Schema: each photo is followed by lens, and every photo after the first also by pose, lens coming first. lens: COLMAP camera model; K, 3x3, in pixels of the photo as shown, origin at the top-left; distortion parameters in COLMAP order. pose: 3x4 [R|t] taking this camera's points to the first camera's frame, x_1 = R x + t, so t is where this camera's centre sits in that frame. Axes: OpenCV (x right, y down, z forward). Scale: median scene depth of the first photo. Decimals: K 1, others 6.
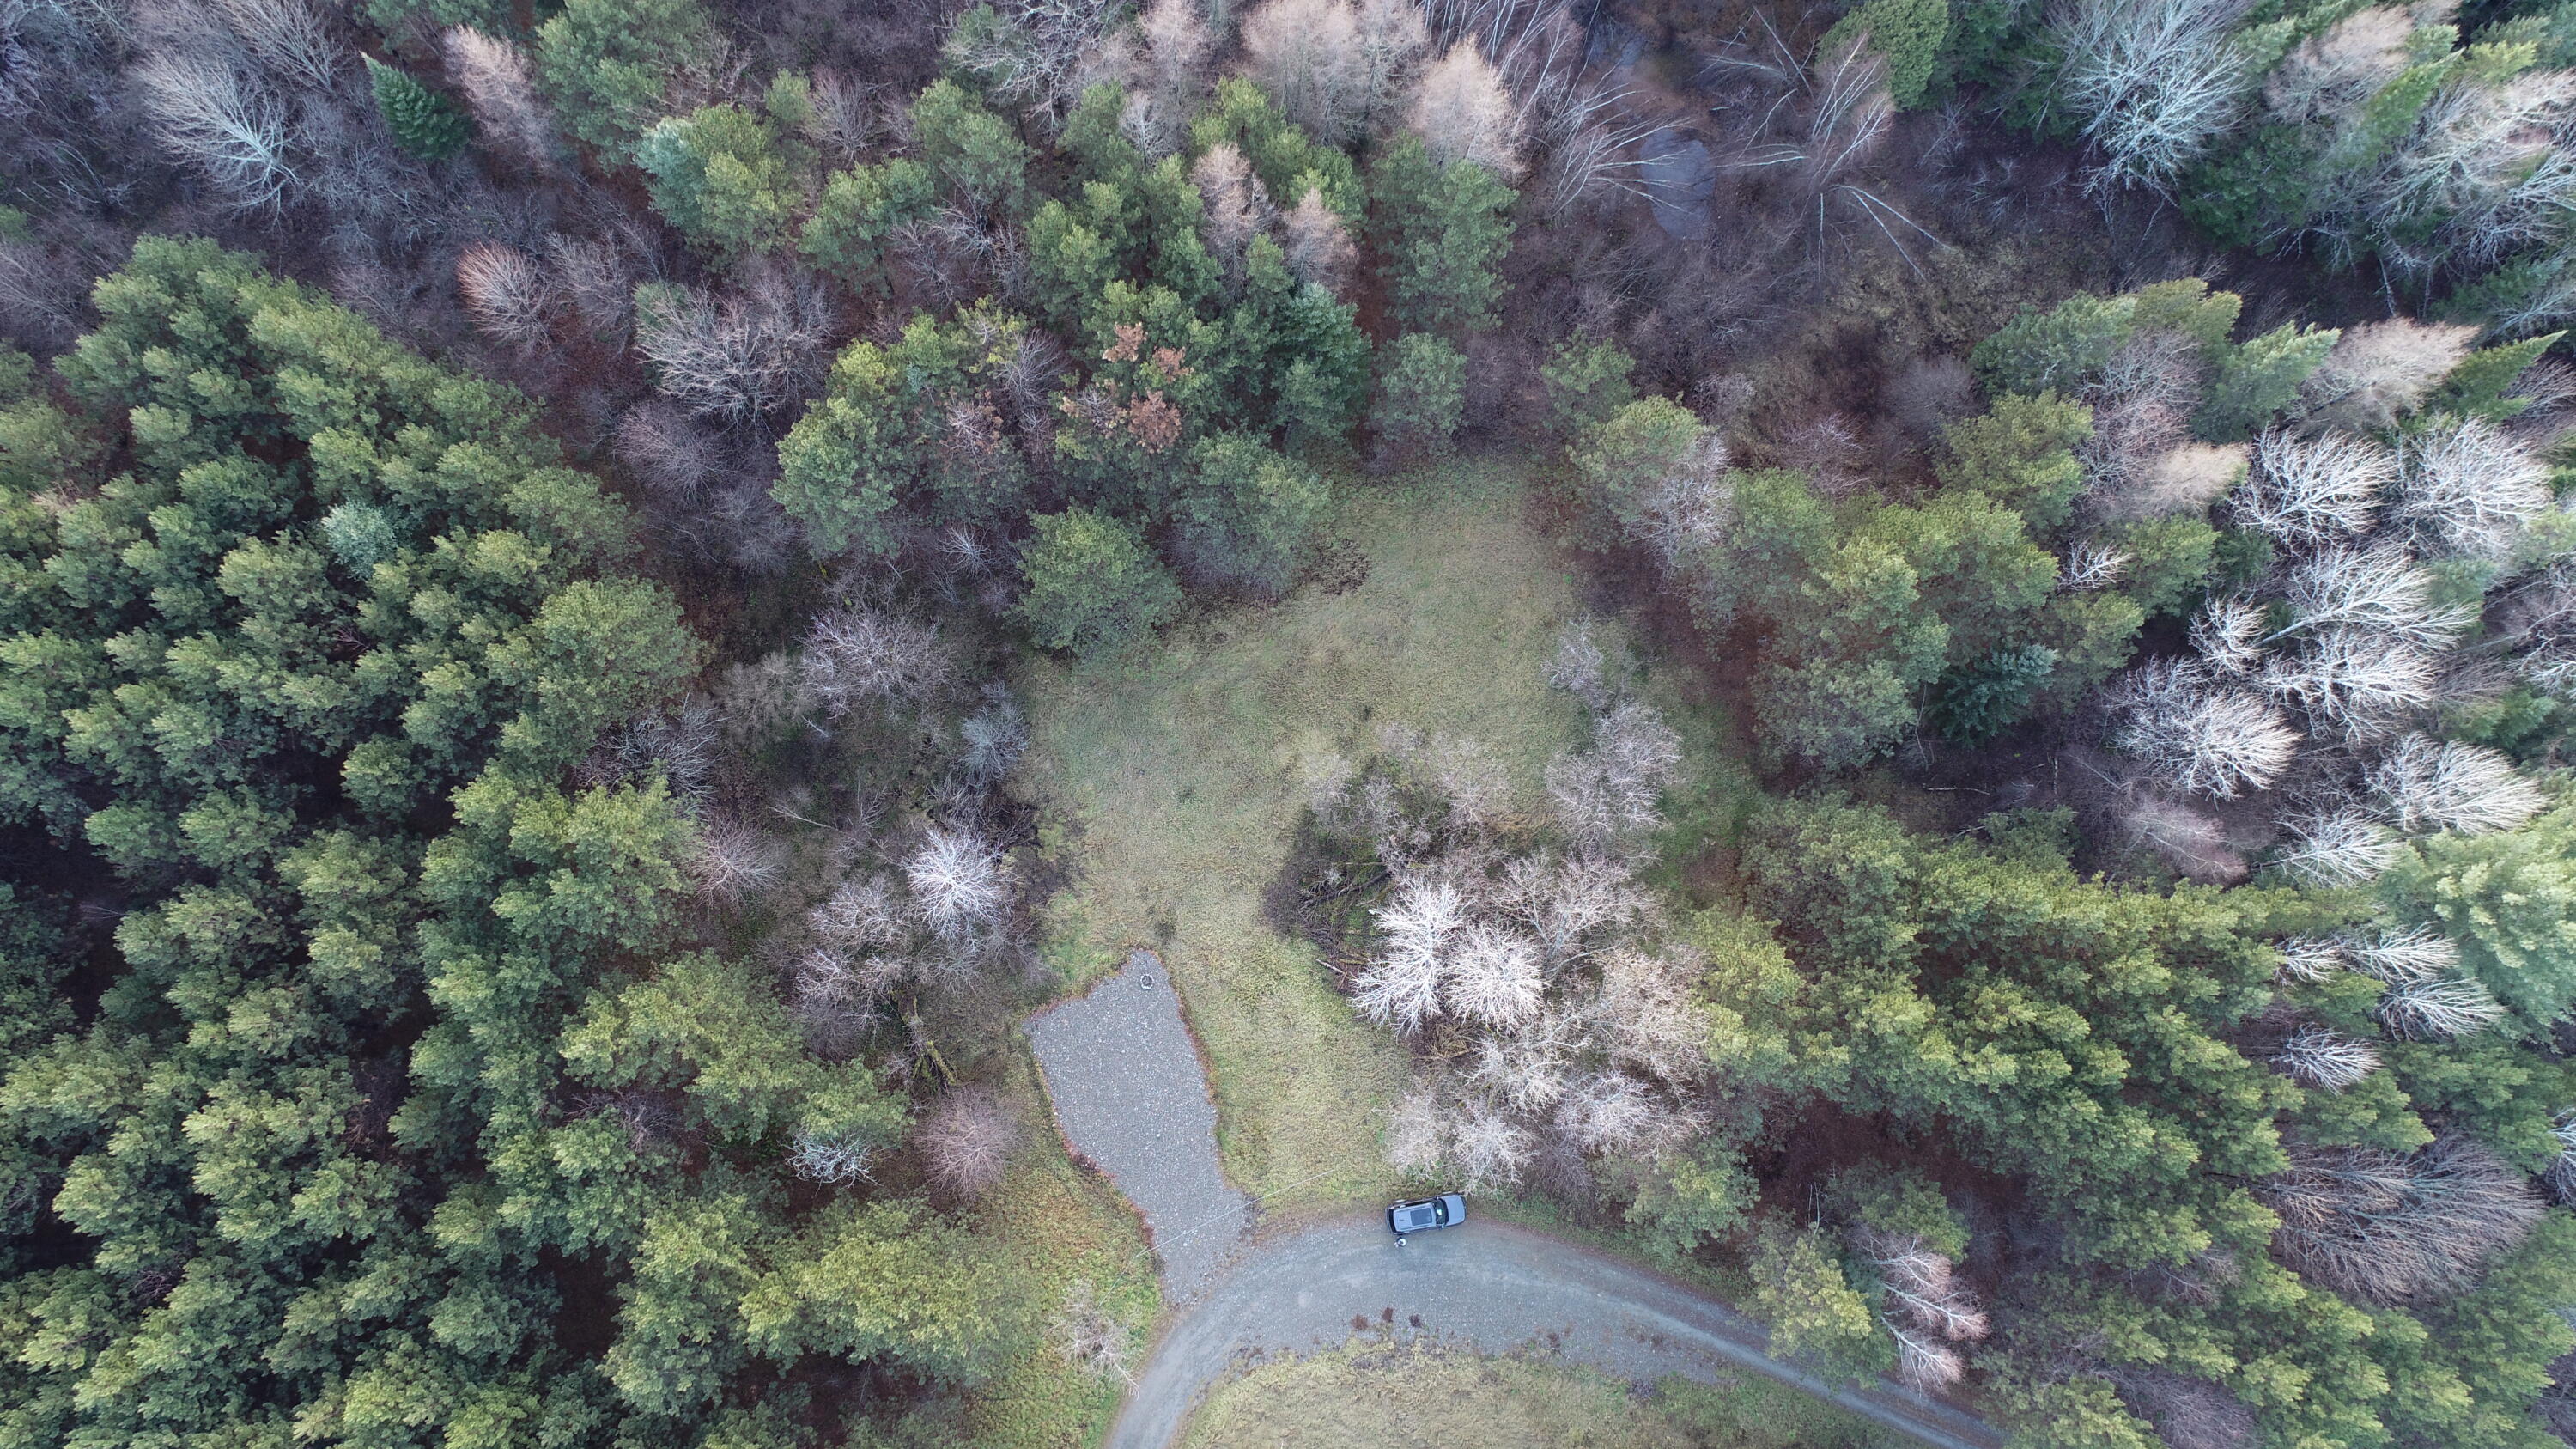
lens RADIAL K [[1729.9, 0, 1285.3], [0, 1729.9, 723.5], [0, 0, 1]] dist [-0.001185, -0.000705]
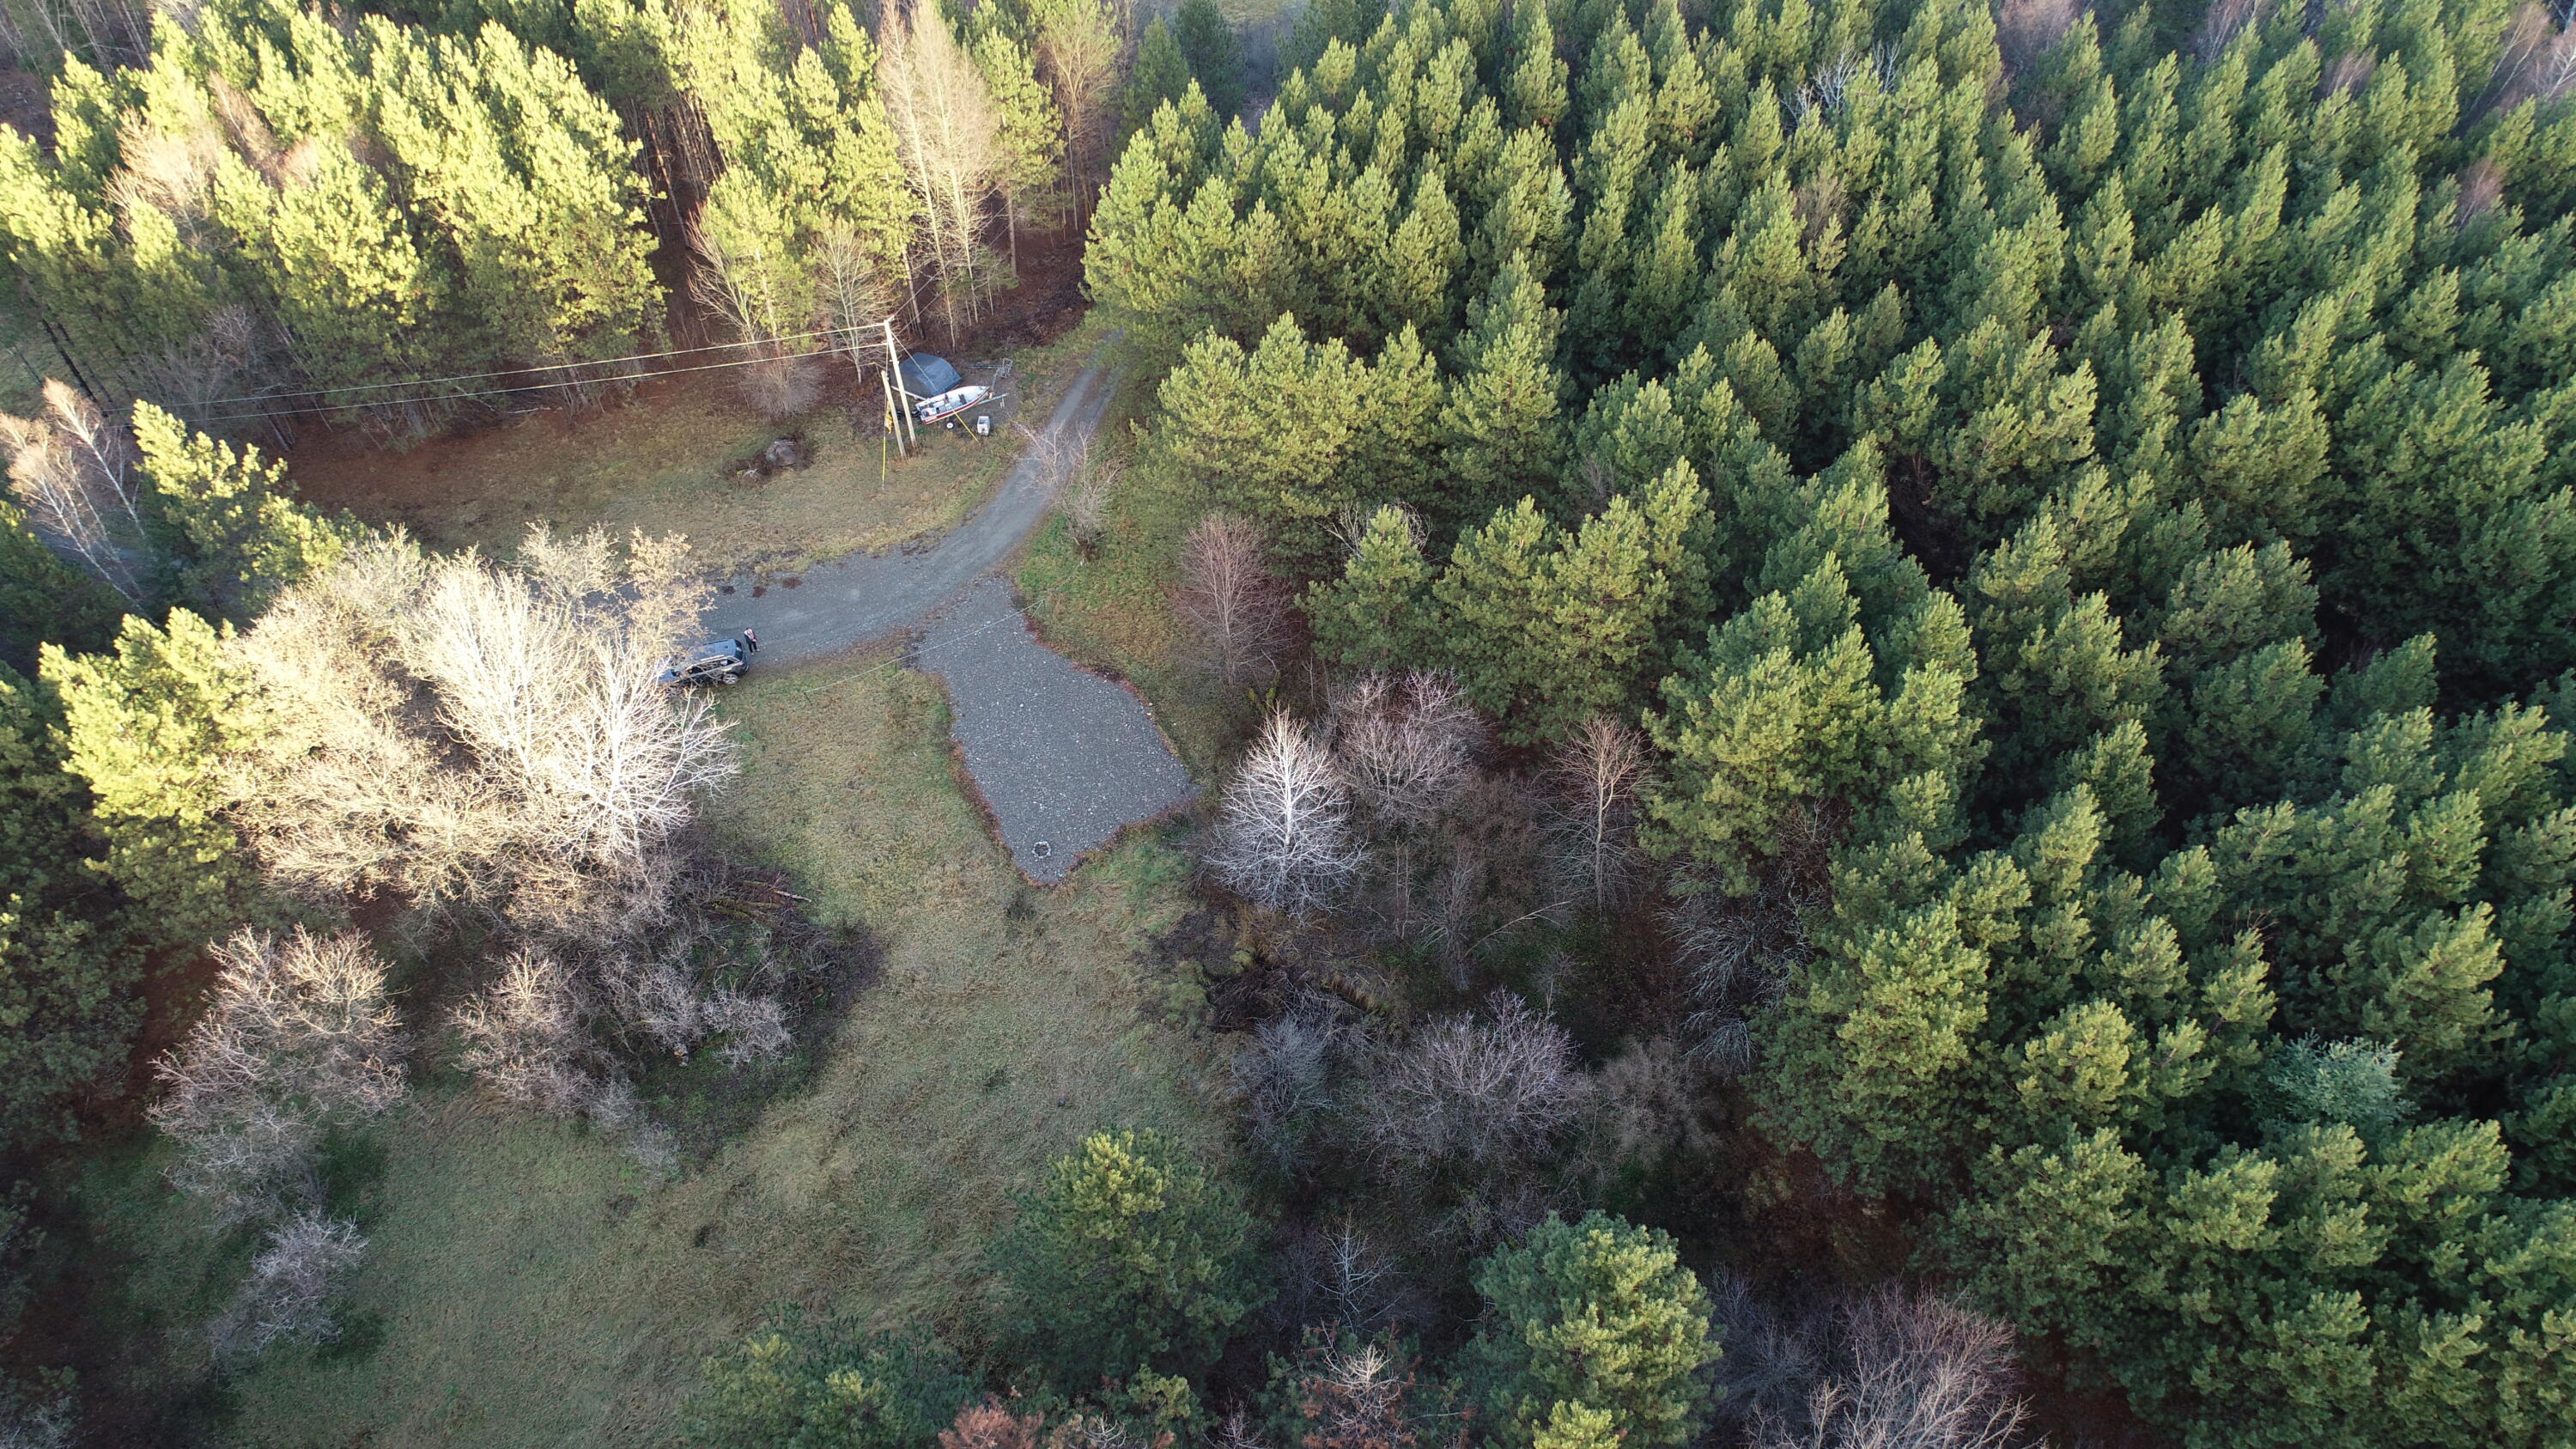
lens RADIAL K [[1729.9, 0, 1285.3], [0, 1729.9, 723.5], [0, 0, 1]] dist [-0.001185, -0.000705]
pose [[-0.993002, 0.064381, -0.099008, -0.125626], [-0.117494, -0.623337, 0.773076, -0.449531], [-0.011944, 0.779298, 0.626539, 0.535517]]
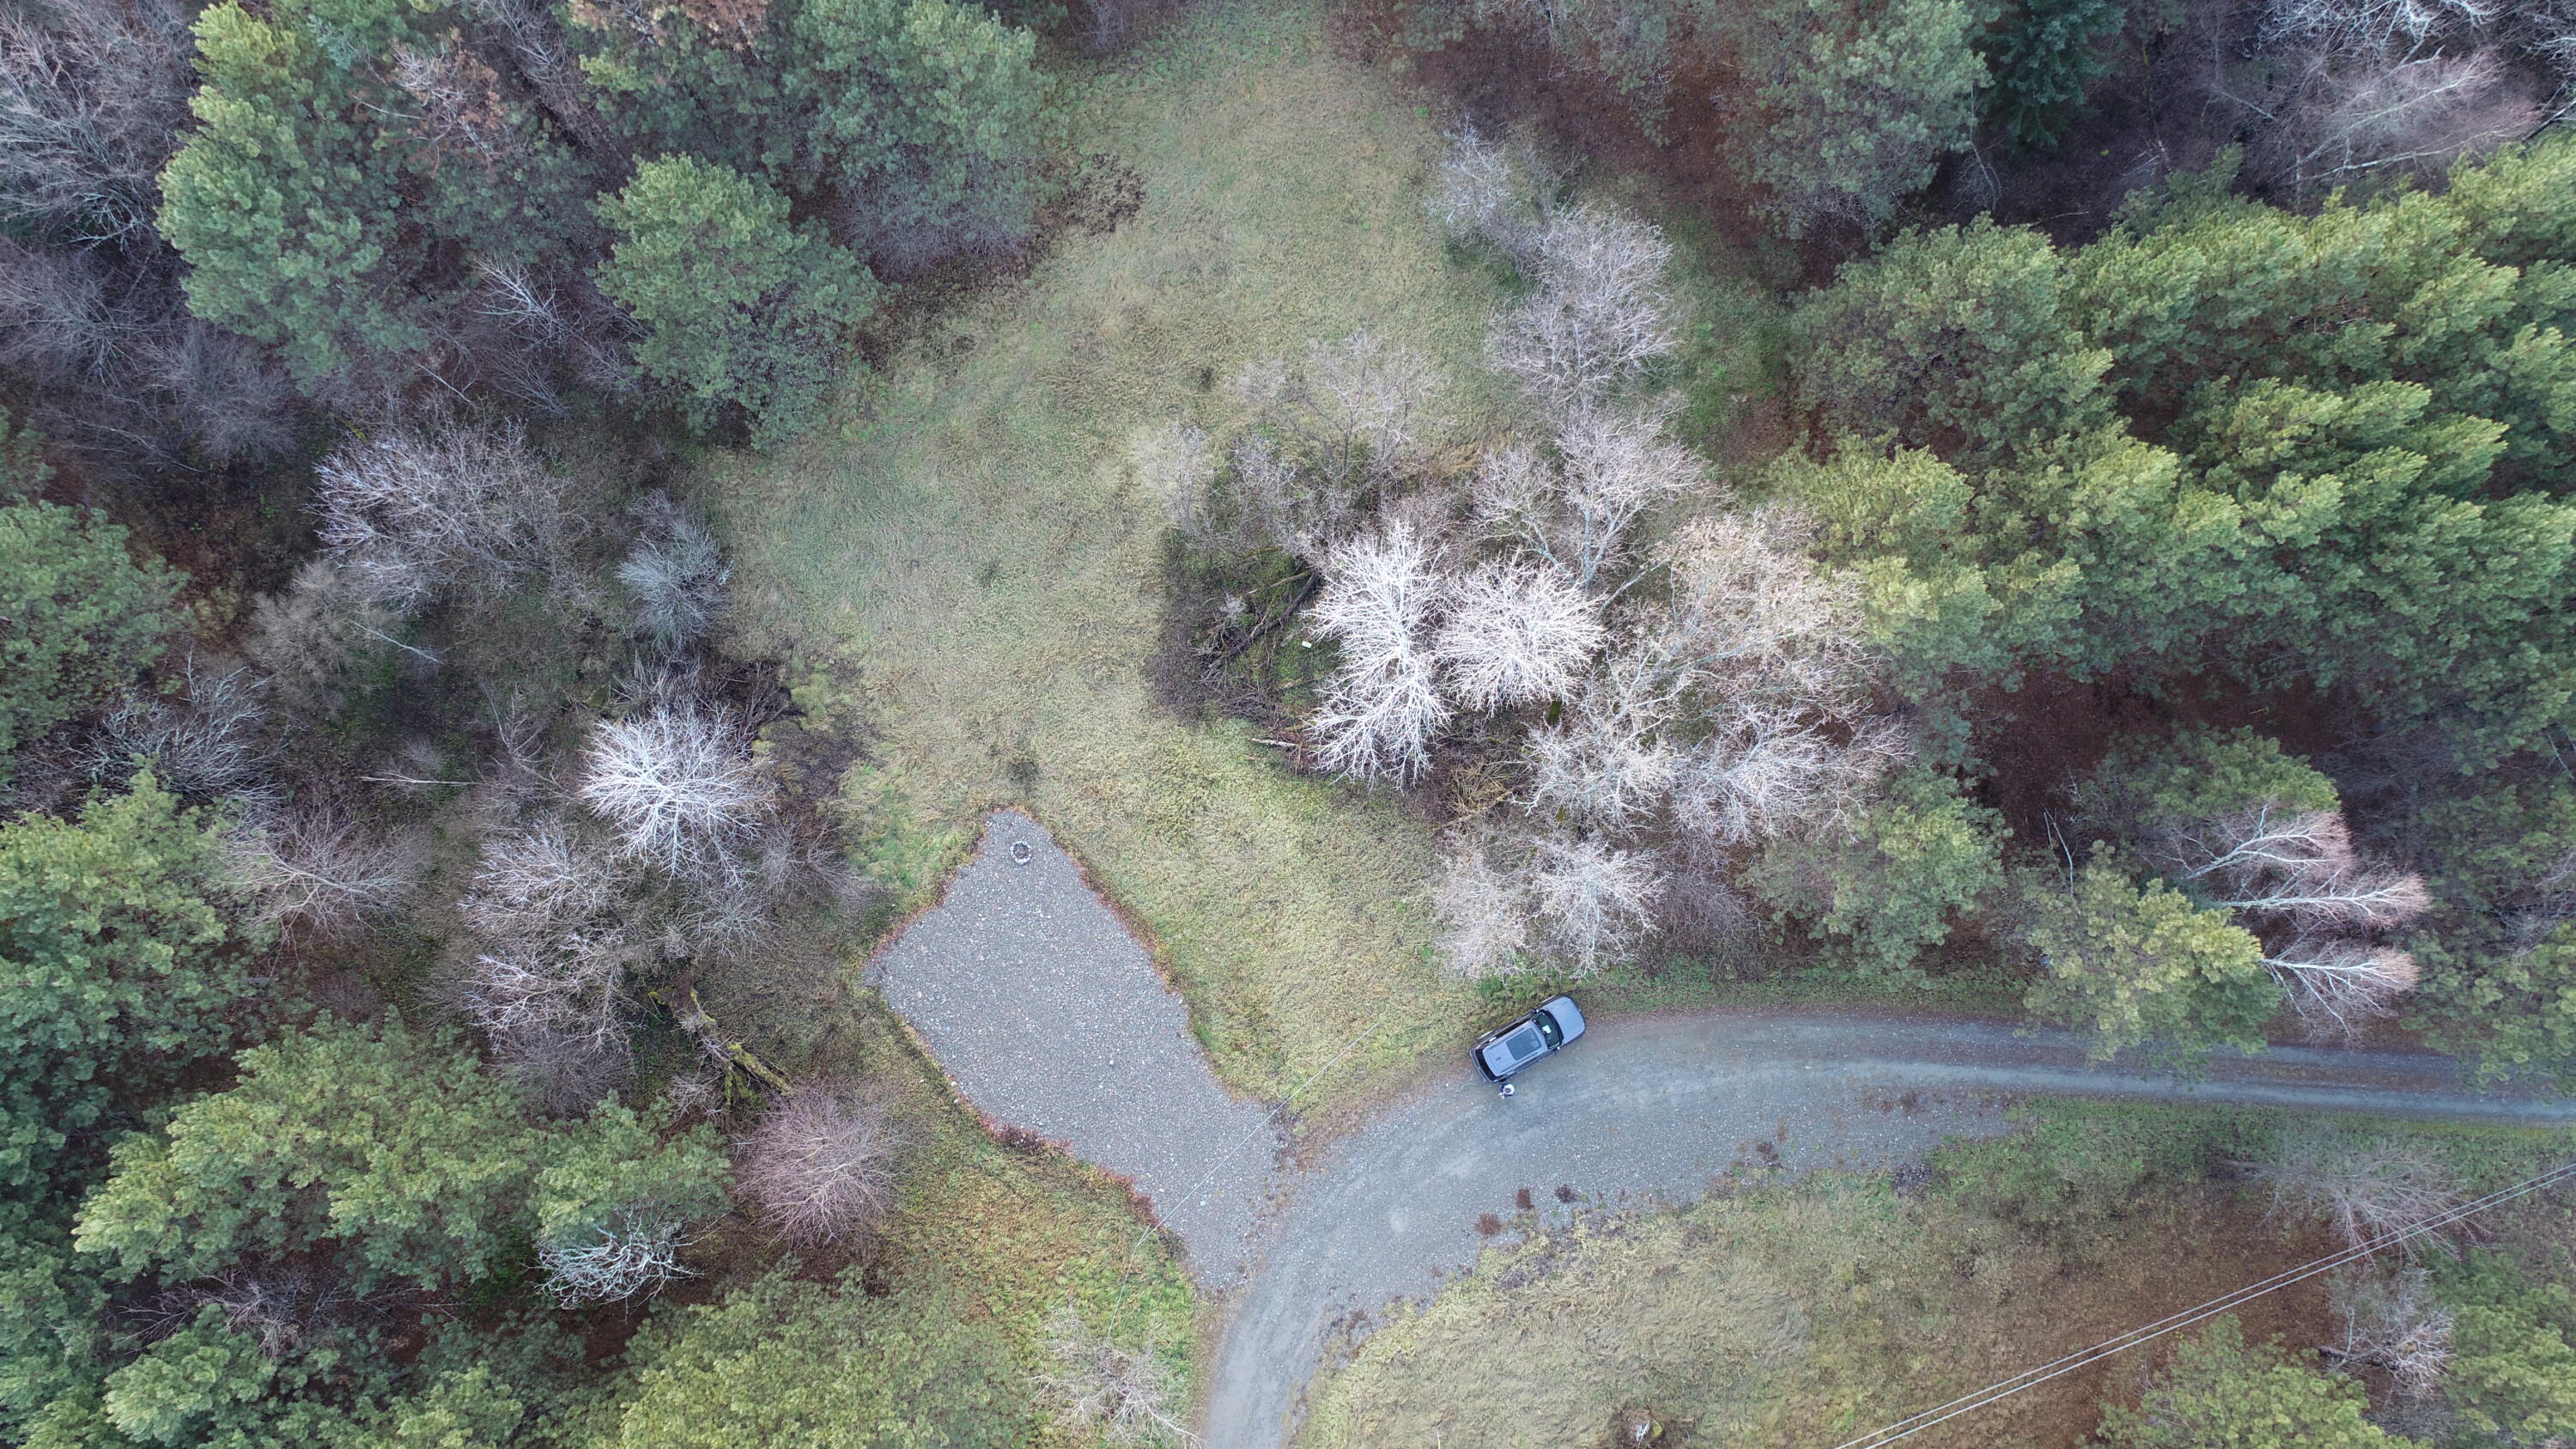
lens RADIAL K [[1761.5, 0, 1280.1], [0, 1761.5, 714.2], [0, 0, 1]] dist [-0.004601, 0.000420]
pose [[0.944465, -0.326351, 0.038471, 0.005735], [0.325594, 0.945187, 0.024704, 0.126340], [-0.044424, -0.010806, 0.998954, 0.352574]]
